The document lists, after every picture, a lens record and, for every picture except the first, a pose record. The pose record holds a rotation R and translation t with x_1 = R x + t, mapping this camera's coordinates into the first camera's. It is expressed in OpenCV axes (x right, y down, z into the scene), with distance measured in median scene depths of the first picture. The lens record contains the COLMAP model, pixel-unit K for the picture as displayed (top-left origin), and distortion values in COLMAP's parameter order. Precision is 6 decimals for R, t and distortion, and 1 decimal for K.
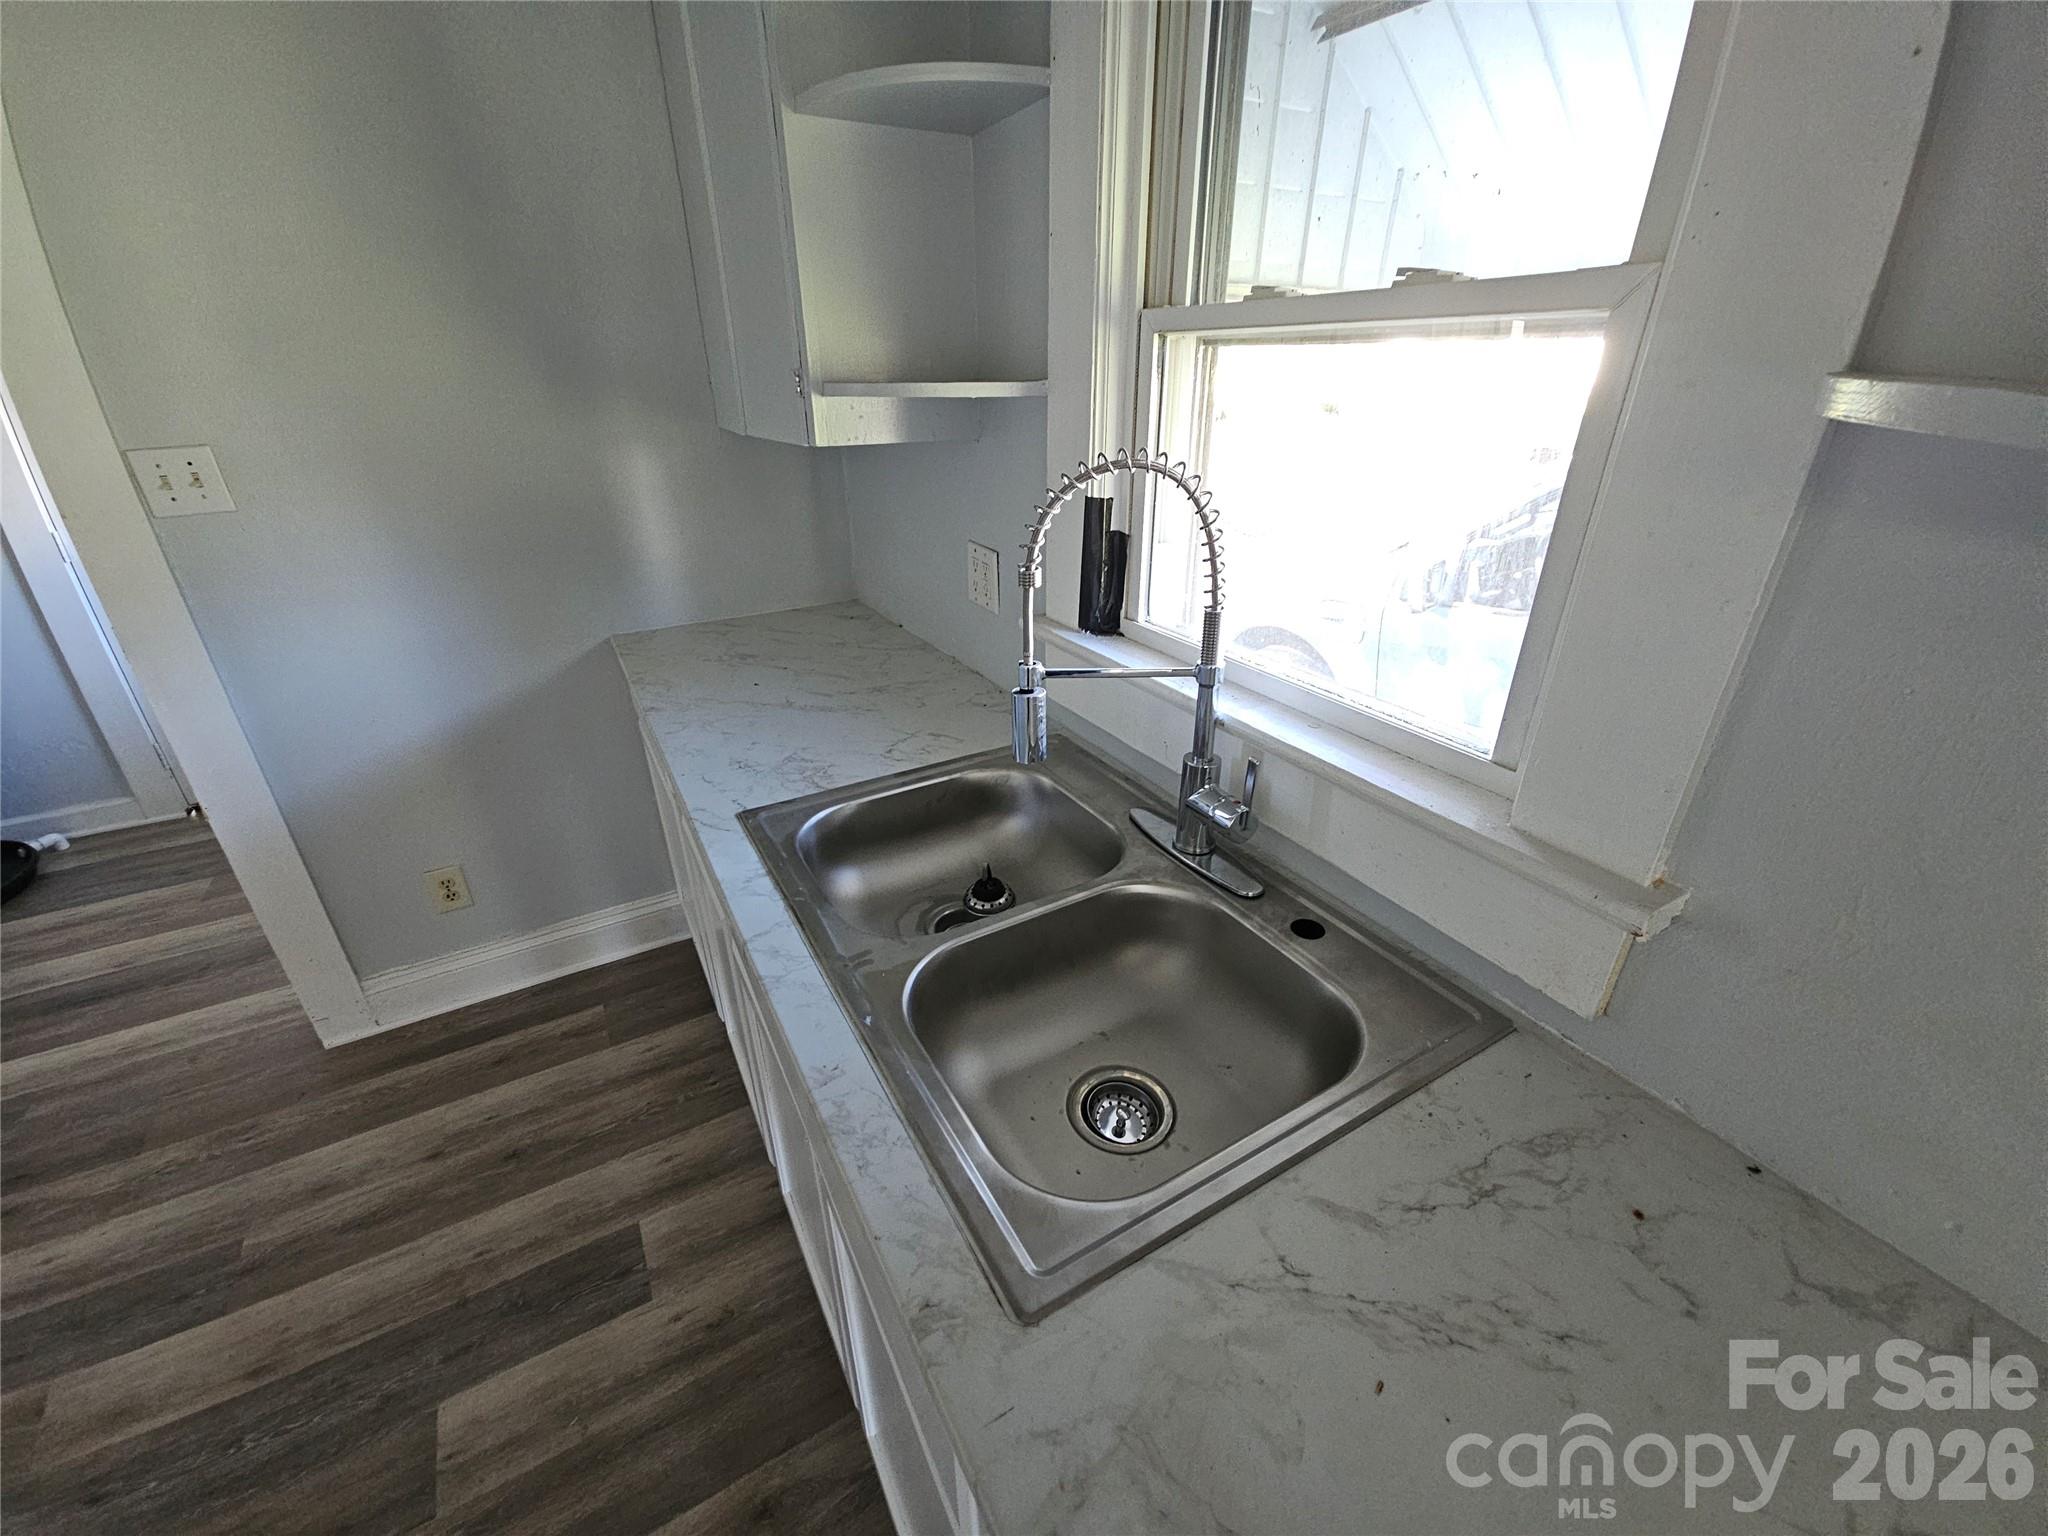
lens RADIAL K [[831.2, 0, 1014.3], [0, 831.2, 763.1], [0, 0, 1]] dist [0.003351, -0.002487]
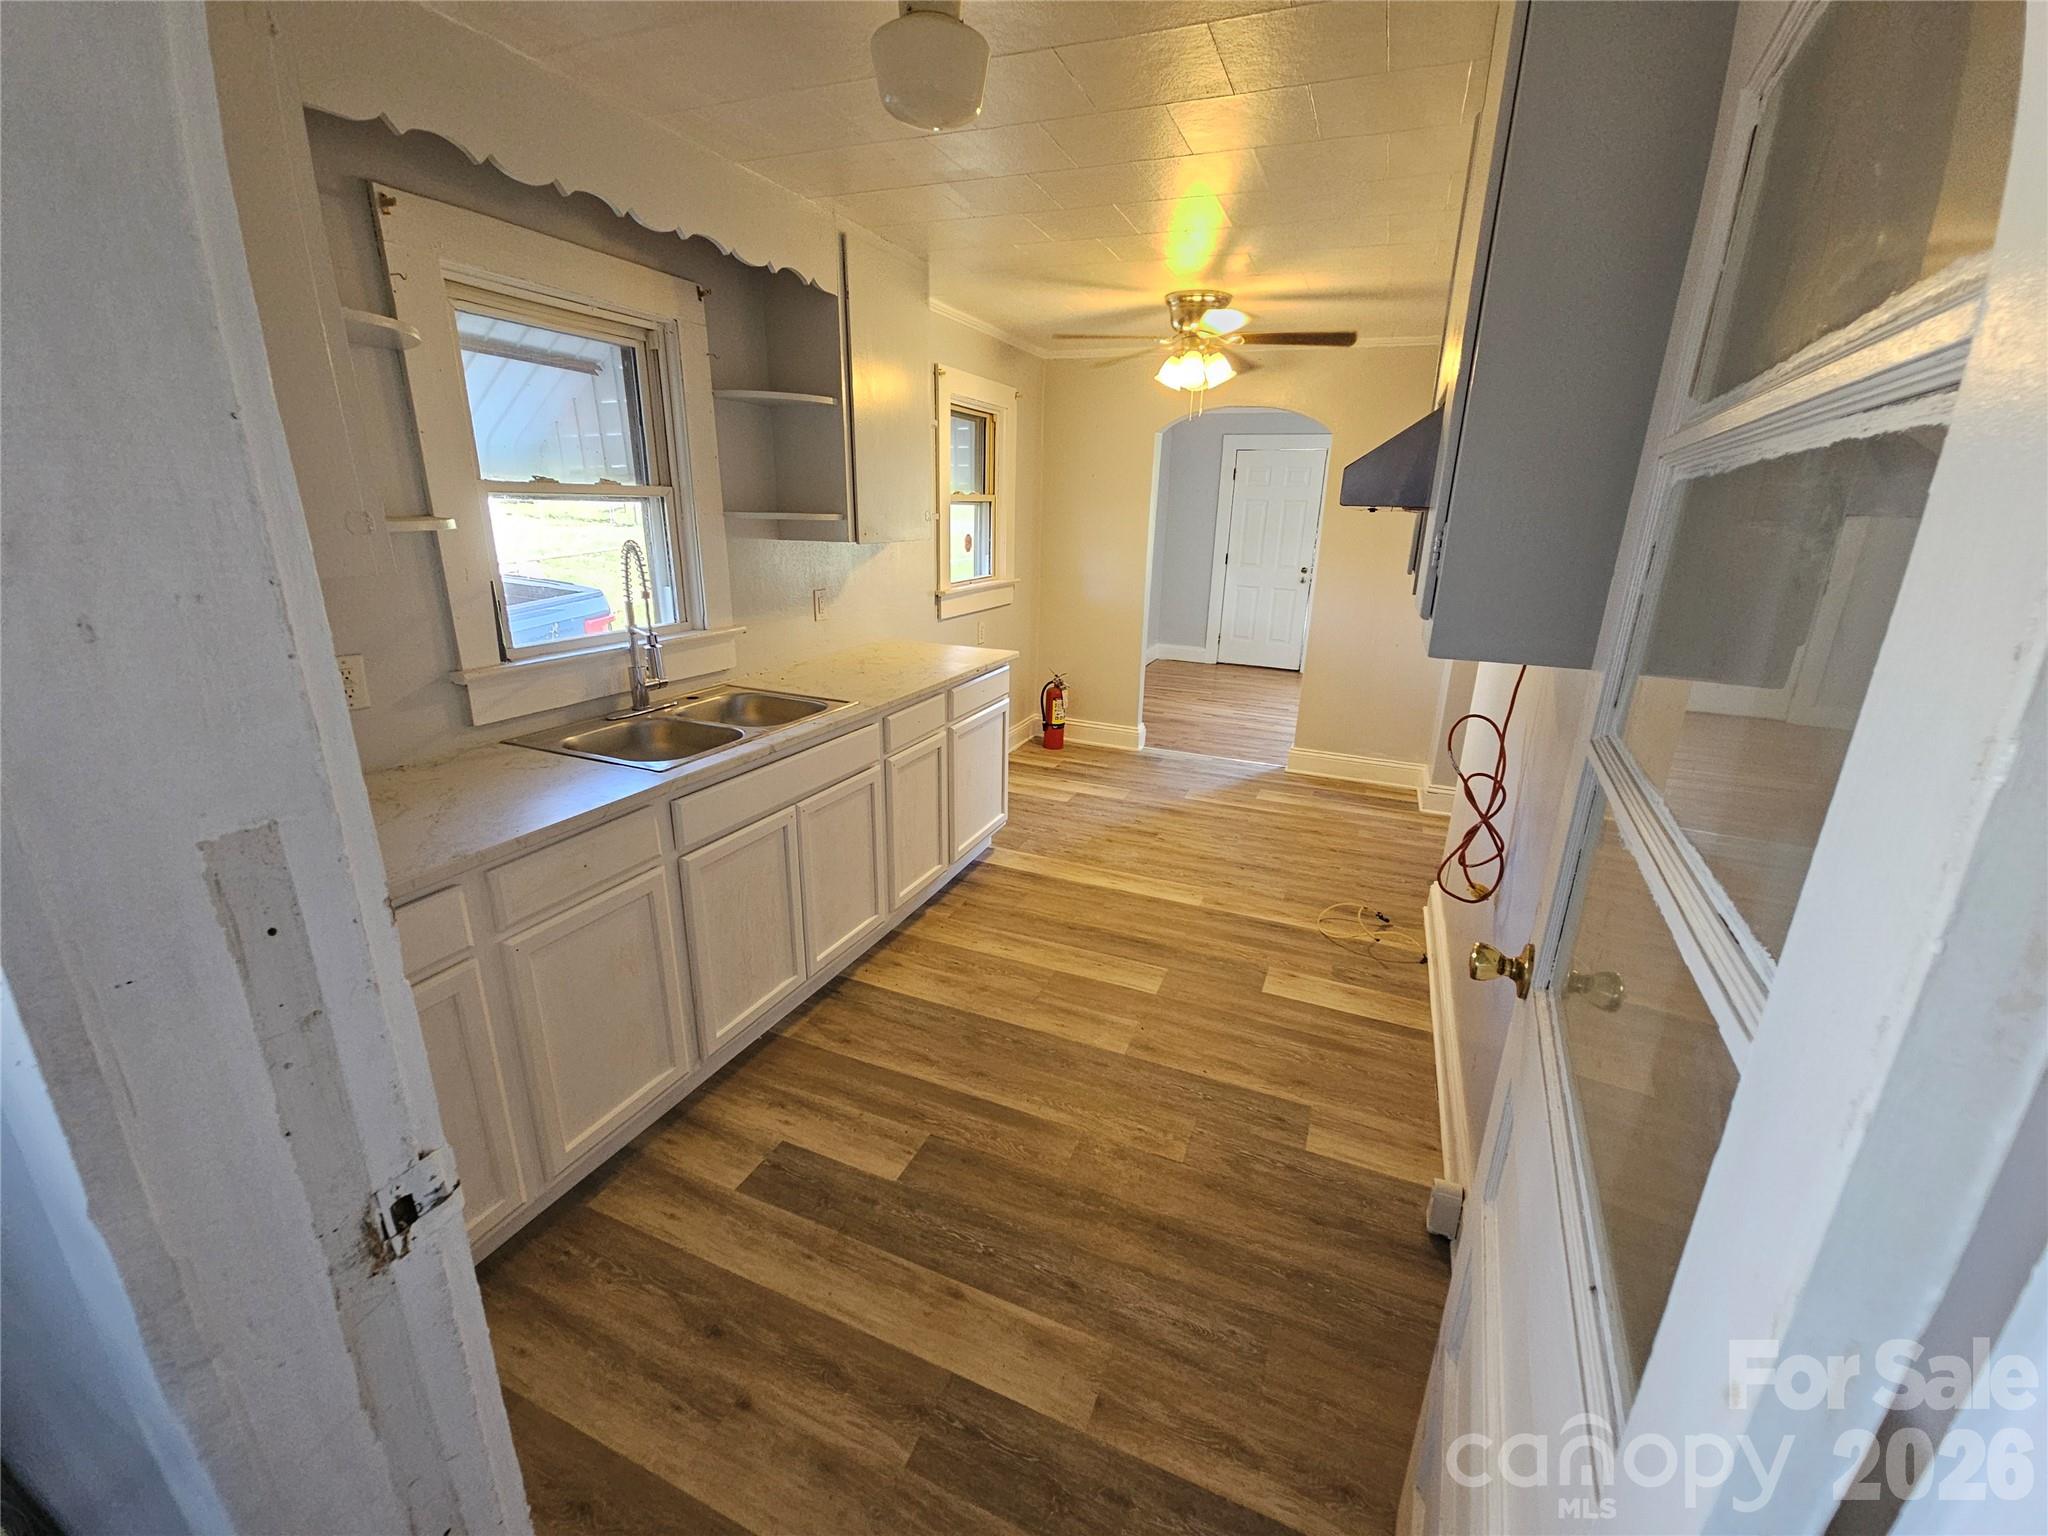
lens RADIAL K [[831.2, 0, 1030.8], [0, 831.2, 773.1], [0, 0, 1]] dist [0.003351, -0.002487]
pose [[-0.610219, -0.244473, 0.753569, -1.669210], [0.334834, 0.782478, 0.524990, -0.456835], [-0.717997, 0.572679, -0.395625, 0.940676]]
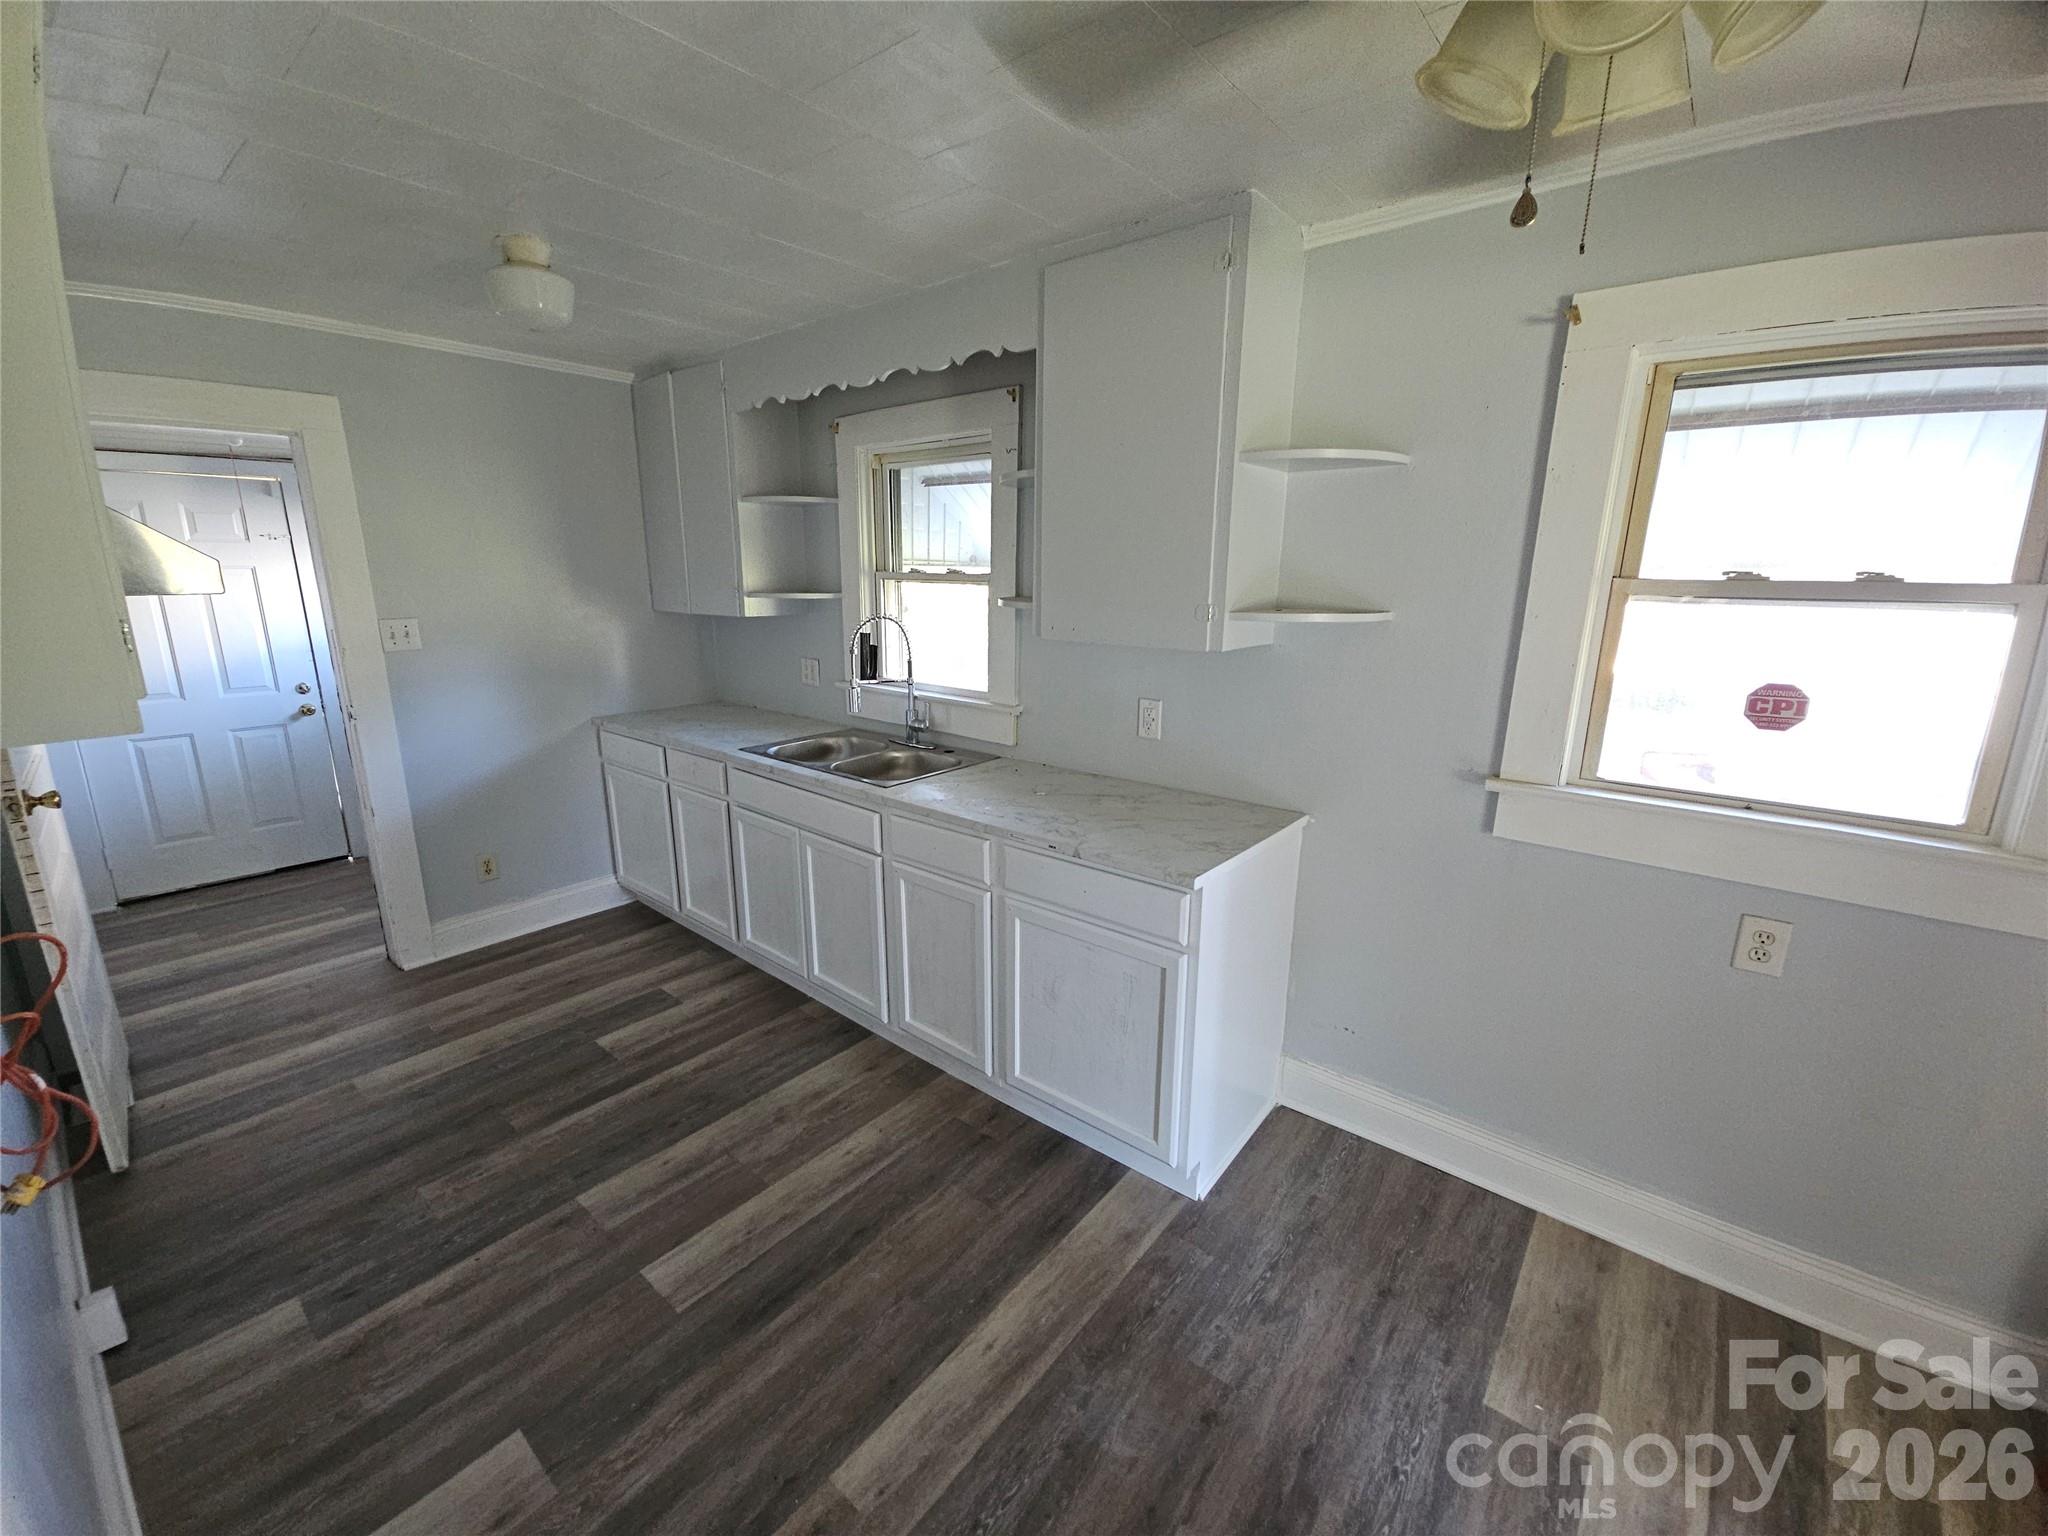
lens RADIAL K [[831.2, 0, 1010.8], [0, 831.2, 761.9], [0, 0, 1]] dist [0.003351, -0.002487]
pose [[0.937496, -0.061361, 0.342543, -0.357807], [0.134279, 0.971886, -0.193409, 0.598364], [-0.321045, 0.227317, 0.919379, -1.371310]]
